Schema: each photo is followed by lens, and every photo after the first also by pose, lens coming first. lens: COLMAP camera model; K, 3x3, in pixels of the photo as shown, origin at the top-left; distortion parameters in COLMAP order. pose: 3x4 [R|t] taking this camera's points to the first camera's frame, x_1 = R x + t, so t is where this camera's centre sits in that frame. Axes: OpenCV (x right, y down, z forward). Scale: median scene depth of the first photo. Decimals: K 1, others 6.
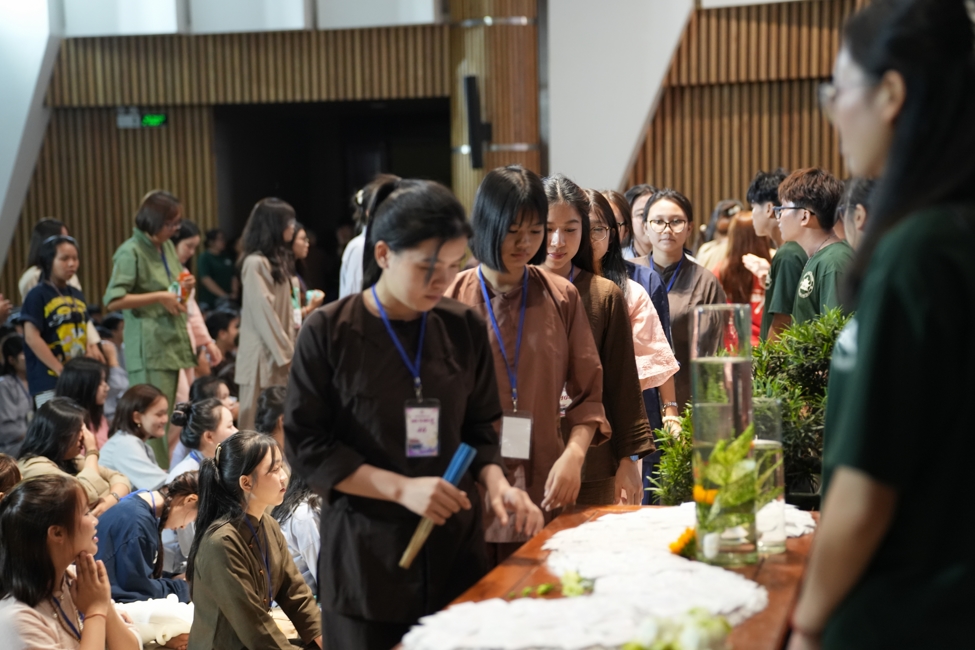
lens RADIAL K [[1756.3, 0, 487.5], [0, 1756.3, 325.0], [0, 0, 1]] dist [0.499584, 0.008627]
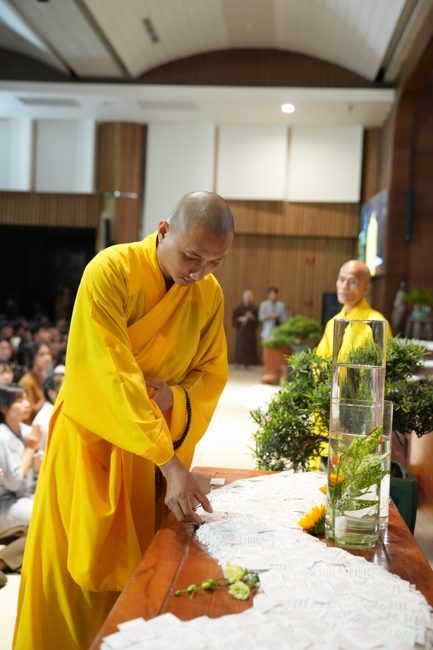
lens RADIAL K [[743.2, 0, 216.5], [0, 743.2, 325.0], [0, 0, 1]] dist [0.021775, 0.018380]
pose [[0.986504, 0.063692, 0.150844, -0.006814], [-0.060165, 0.997800, -0.027839, 0.002379], [-0.152286, 0.018388, 0.988165, 0.107310]]
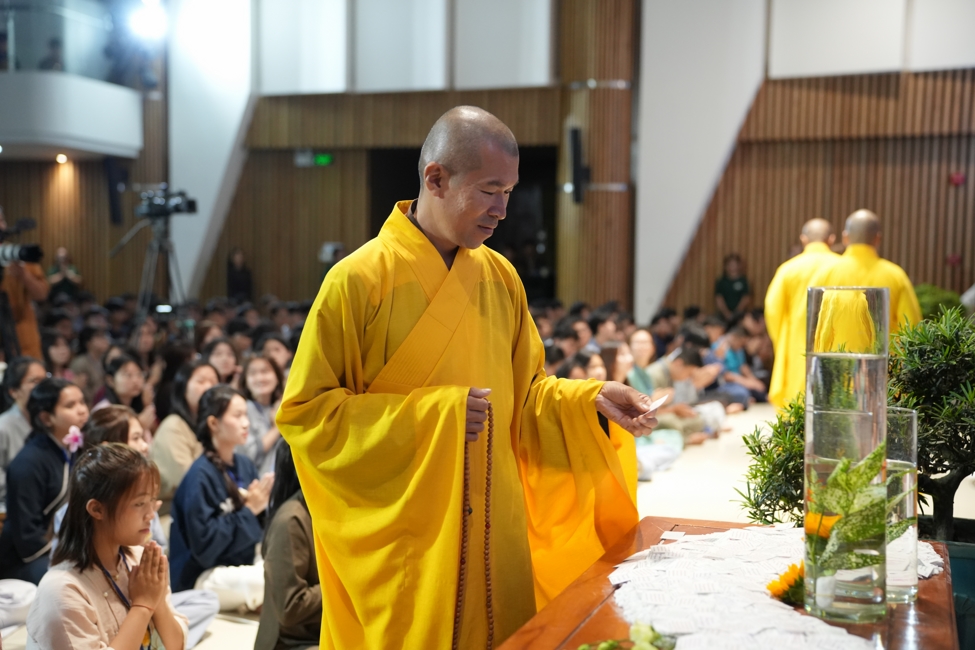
lens RADIAL K [[1330.2, 0, 487.5], [0, 1330.2, 325.0], [0, 0, 1]] dist [0.095611, 0.784047]
pose [[0.996463, 0.039262, -0.074298, 0.003443], [-0.039830, 0.999187, -0.006182, 0.003216], [0.073995, 0.009119, 0.997217, 0.079085]]
